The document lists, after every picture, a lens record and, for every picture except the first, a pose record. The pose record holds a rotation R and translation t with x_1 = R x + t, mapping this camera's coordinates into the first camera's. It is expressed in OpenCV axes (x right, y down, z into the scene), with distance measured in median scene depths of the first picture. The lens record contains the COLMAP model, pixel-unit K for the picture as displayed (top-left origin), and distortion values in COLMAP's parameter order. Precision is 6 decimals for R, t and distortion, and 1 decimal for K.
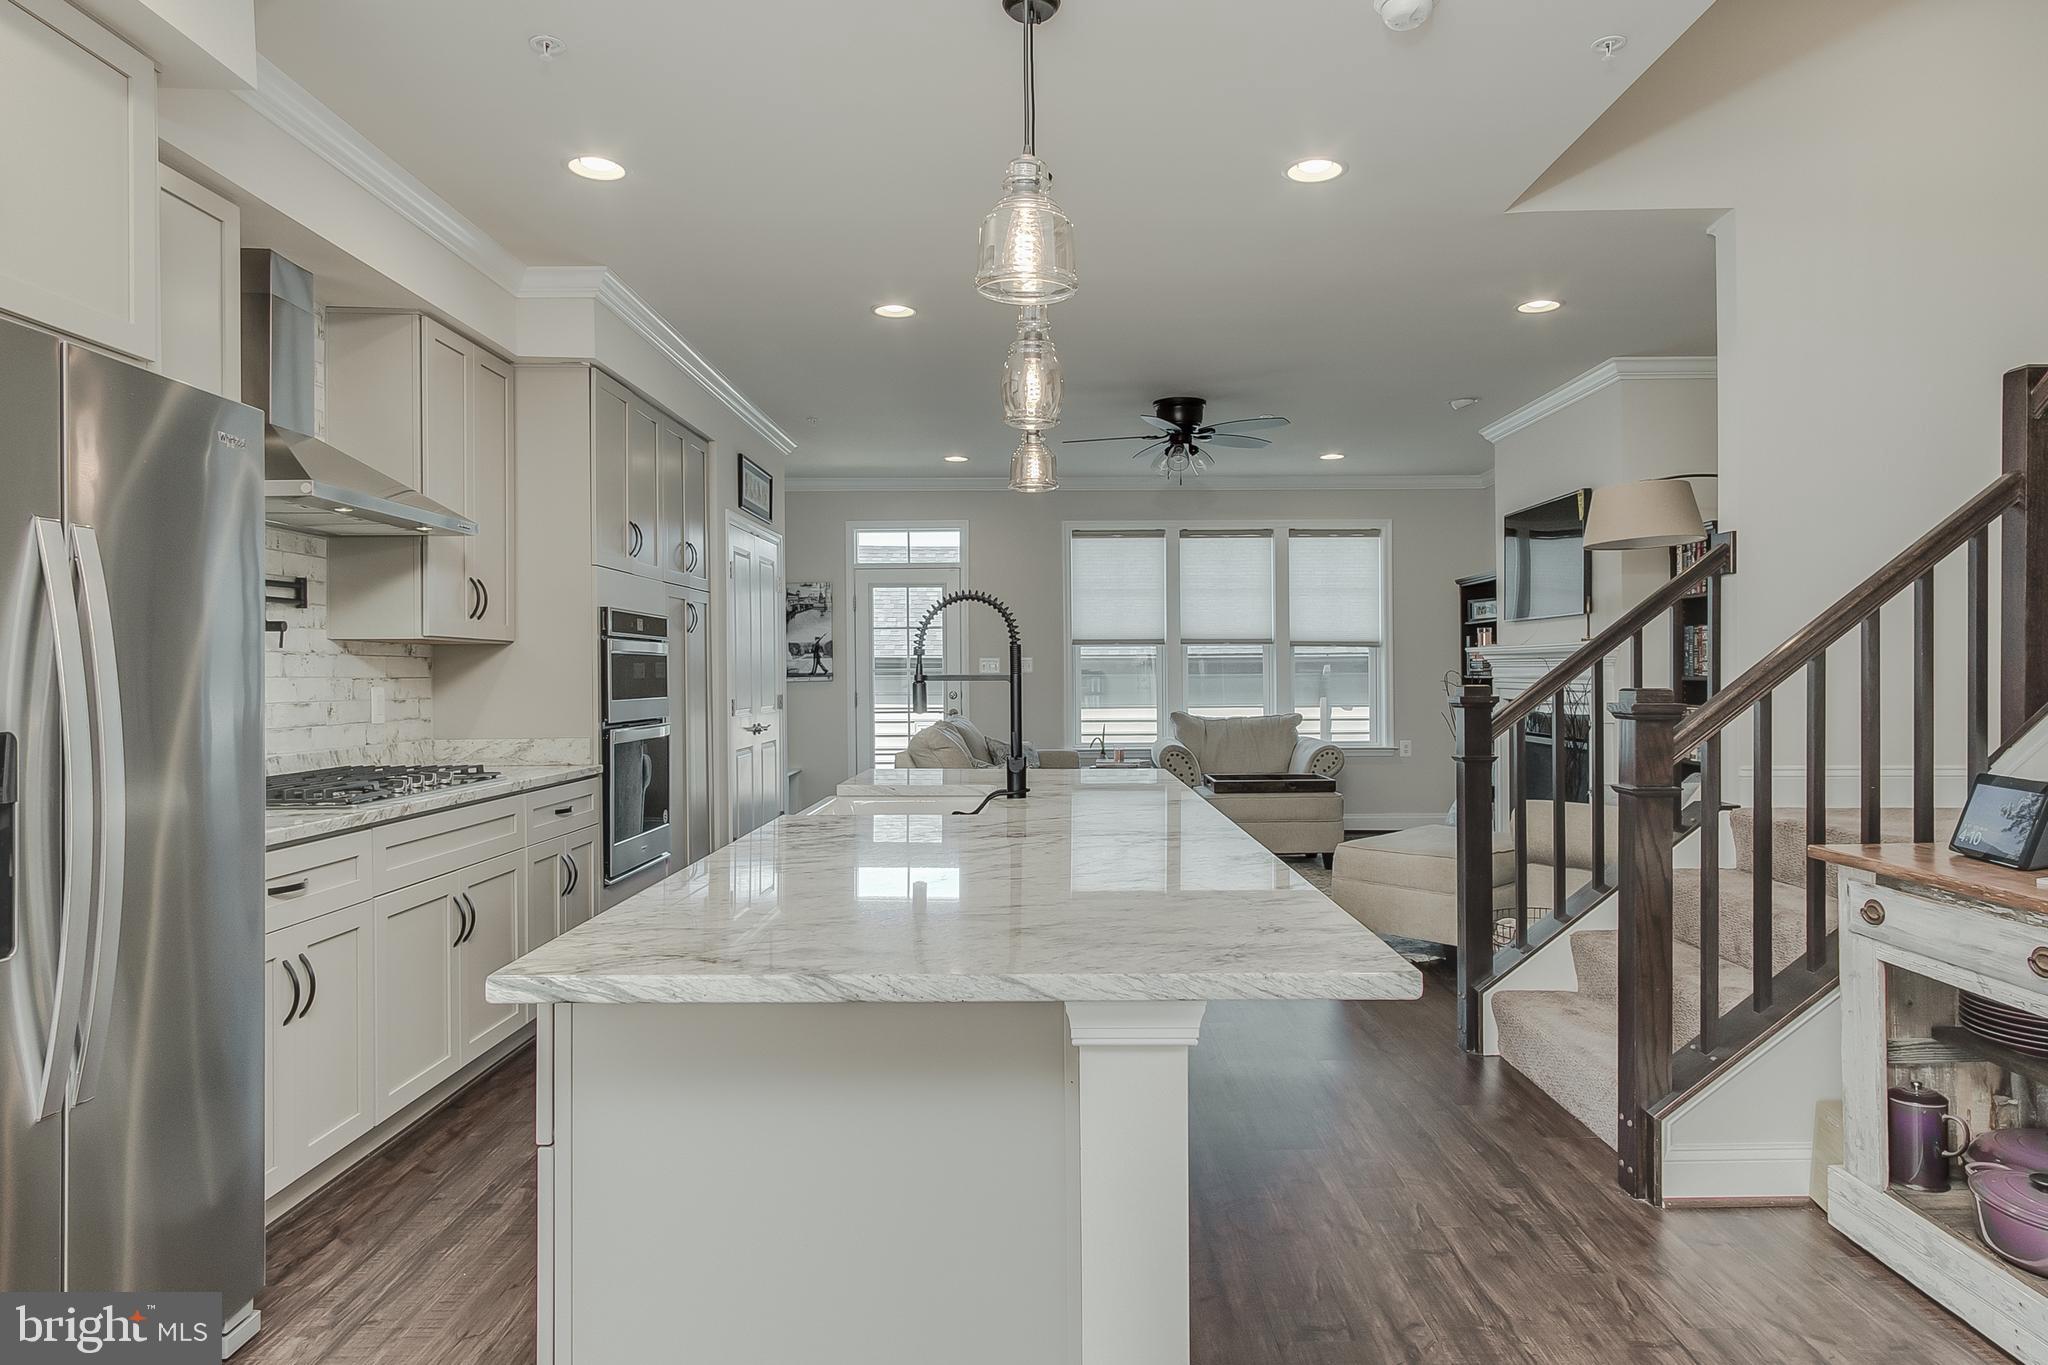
lens RADIAL K [[1255.3, 0, 1051.2], [0, 1255.3, 680.3], [0, 0, 1]] dist [0.006224, 0.000353]
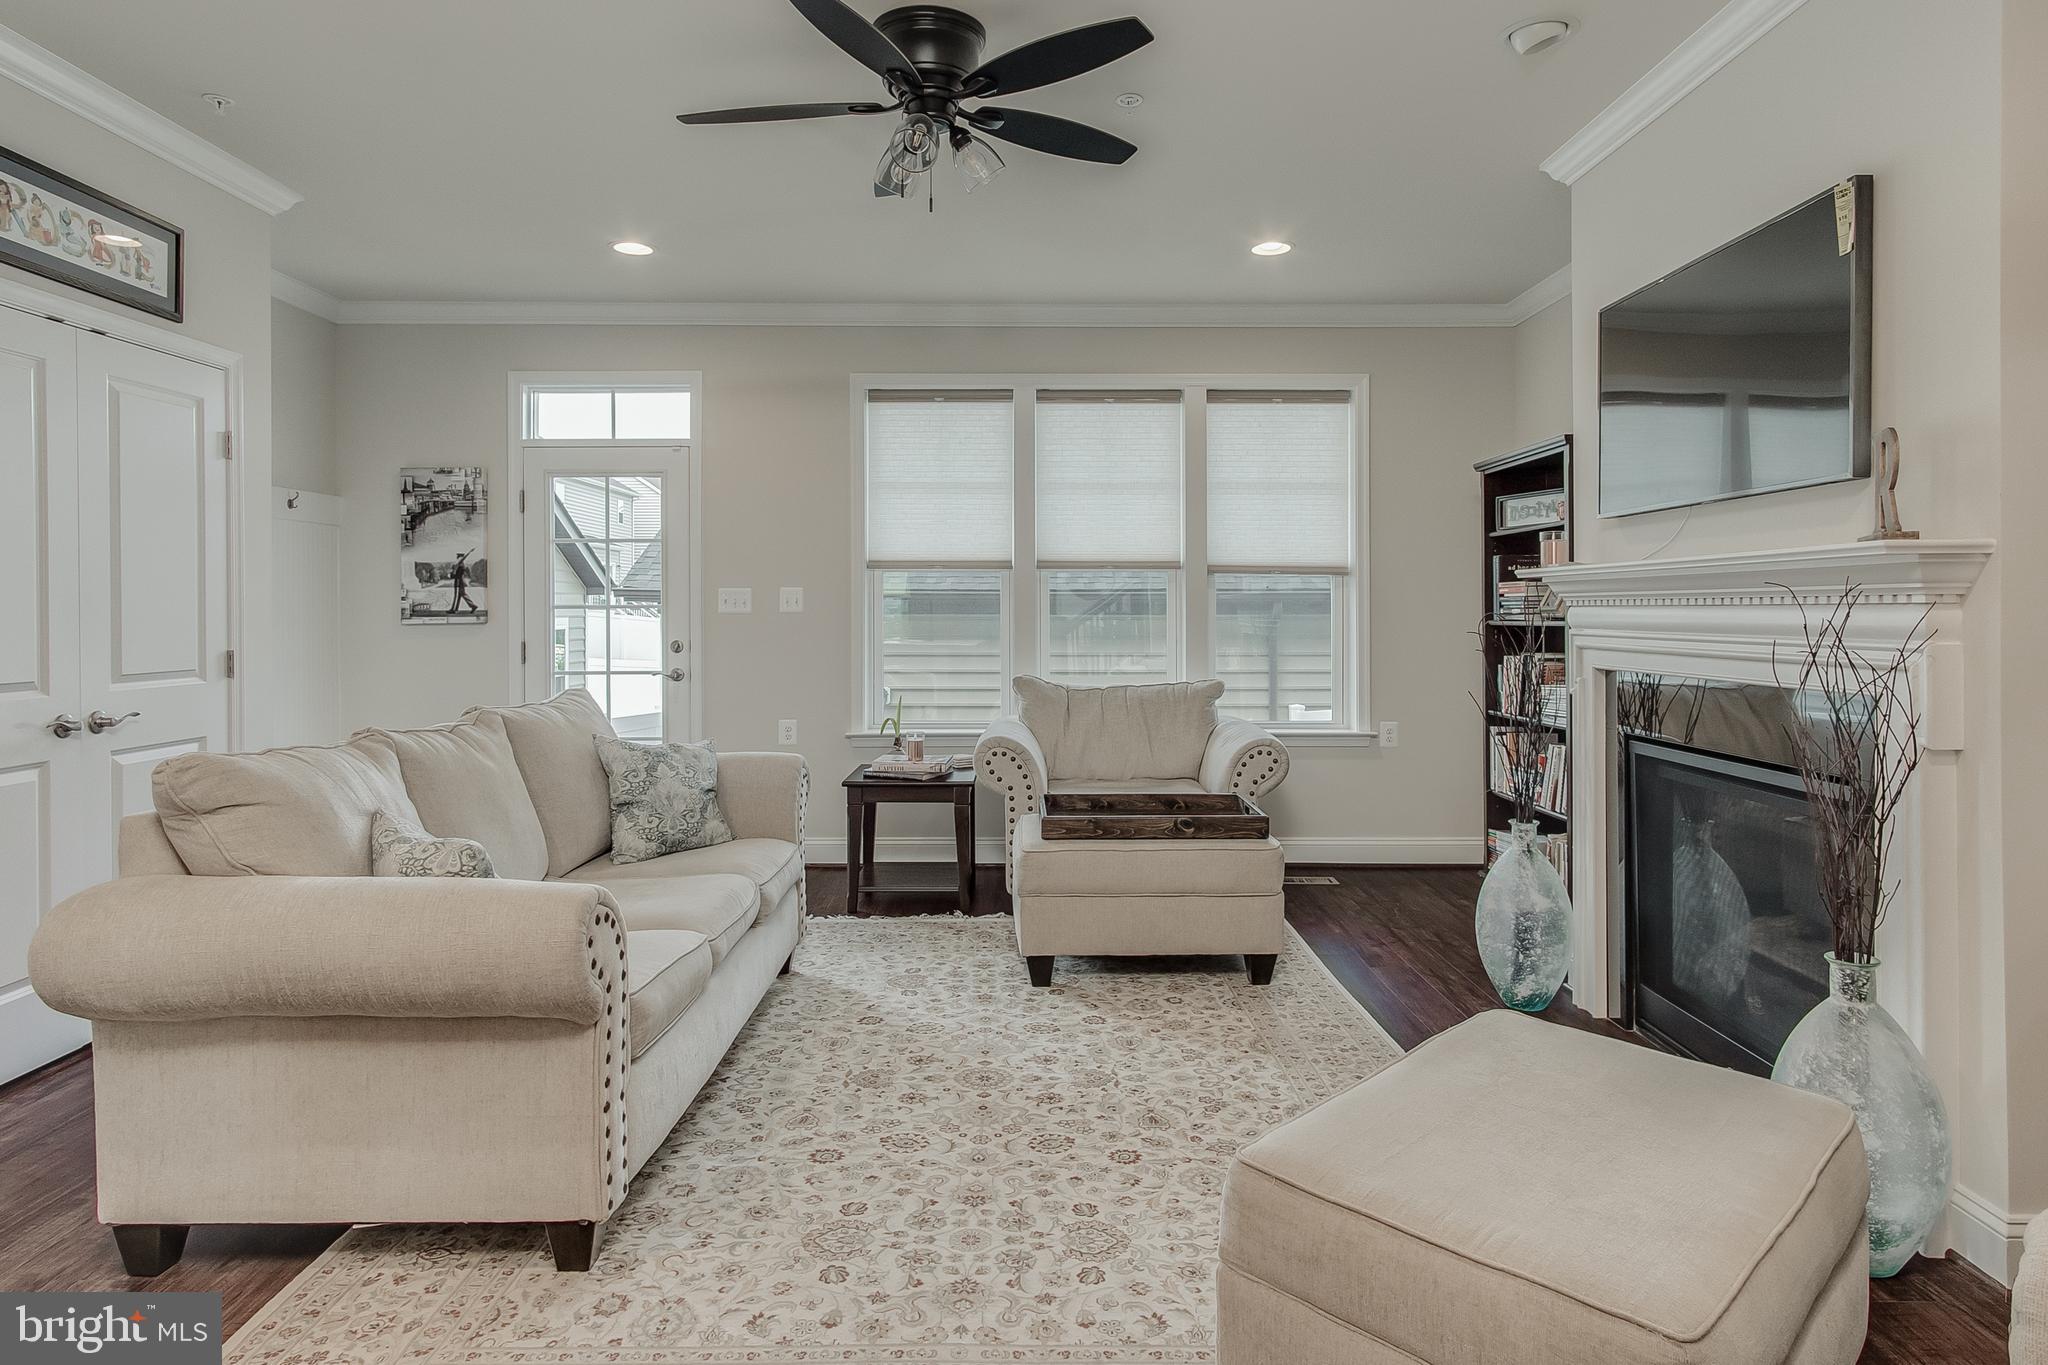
lens RADIAL K [[1176.4, 0, 1026.6], [0, 1176.4, 613.0], [0, 0, 1]] dist [0.005950, -0.000073]
pose [[0.999972, 0.006189, -0.004105, 0.126911], [-0.006210, 0.999968, -0.005113, -0.004129], [0.004073, 0.005138, 0.999979, 0.506087]]
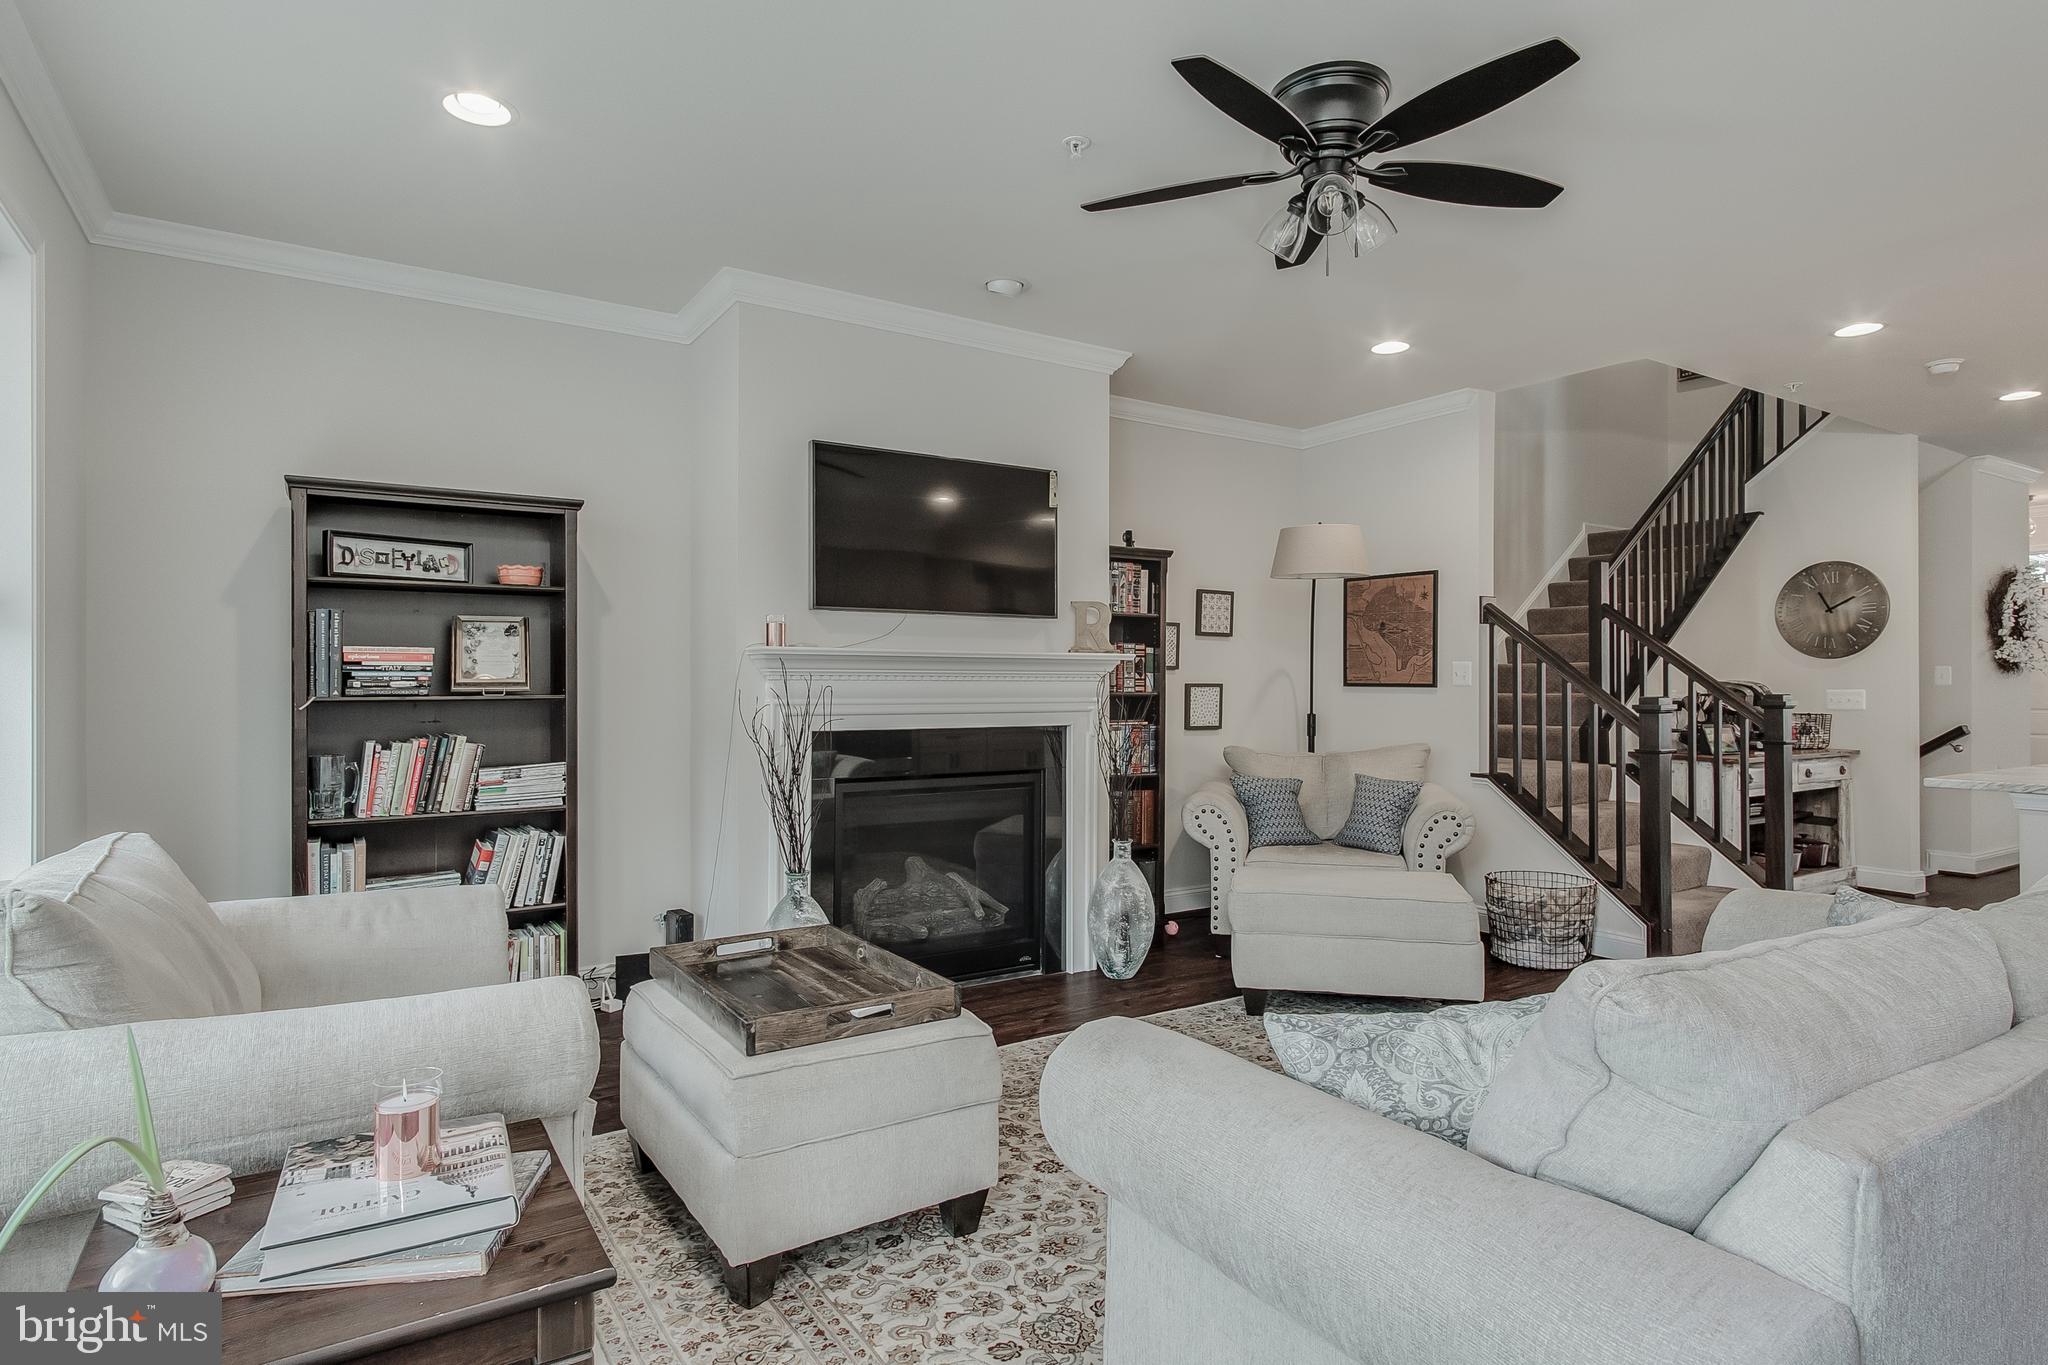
lens RADIAL K [[1075.6, 0, 1023.0], [0, 1075.6, 677.0], [0, 0, 1]] dist [0.003221, 0.000727]
pose [[-0.531635, 0.010478, 0.846909, -0.147630], [0.007857, 0.999941, -0.007439, -0.007240], [-0.846937, 0.002699, -0.531686, 1.164416]]
